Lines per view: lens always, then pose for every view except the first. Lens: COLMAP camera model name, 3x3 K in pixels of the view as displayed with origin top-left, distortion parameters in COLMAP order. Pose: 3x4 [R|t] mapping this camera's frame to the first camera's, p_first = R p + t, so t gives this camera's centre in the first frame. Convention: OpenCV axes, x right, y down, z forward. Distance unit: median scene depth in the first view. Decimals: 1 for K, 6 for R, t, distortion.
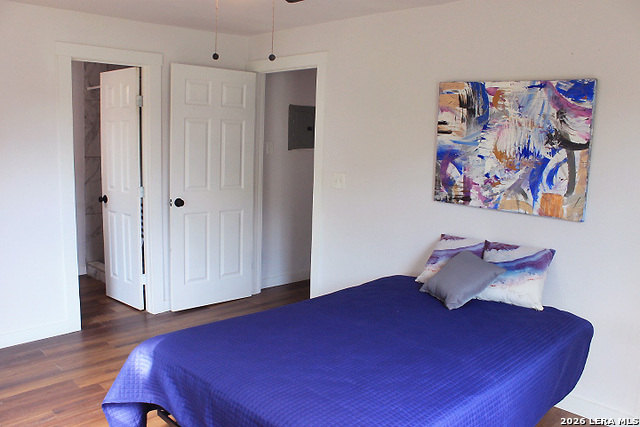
lens RADIAL K [[542.8, 0, 320.0], [0, 542.8, 213.5], [0, 0, 1]] dist [-0.150018, 0.002178]
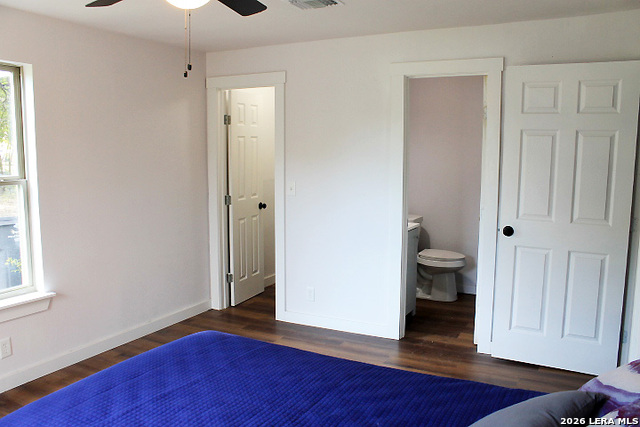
lens RADIAL K [[536.4, 0, 319.9], [0, 536.4, 224.9], [0, 0, 1]] dist [-0.073348, 0.000585]
pose [[0.303388, 0.097920, -0.947822, 0.428678], [-0.133587, 0.989253, 0.059440, -0.039420], [0.943456, 0.108583, 0.313209, 0.450014]]
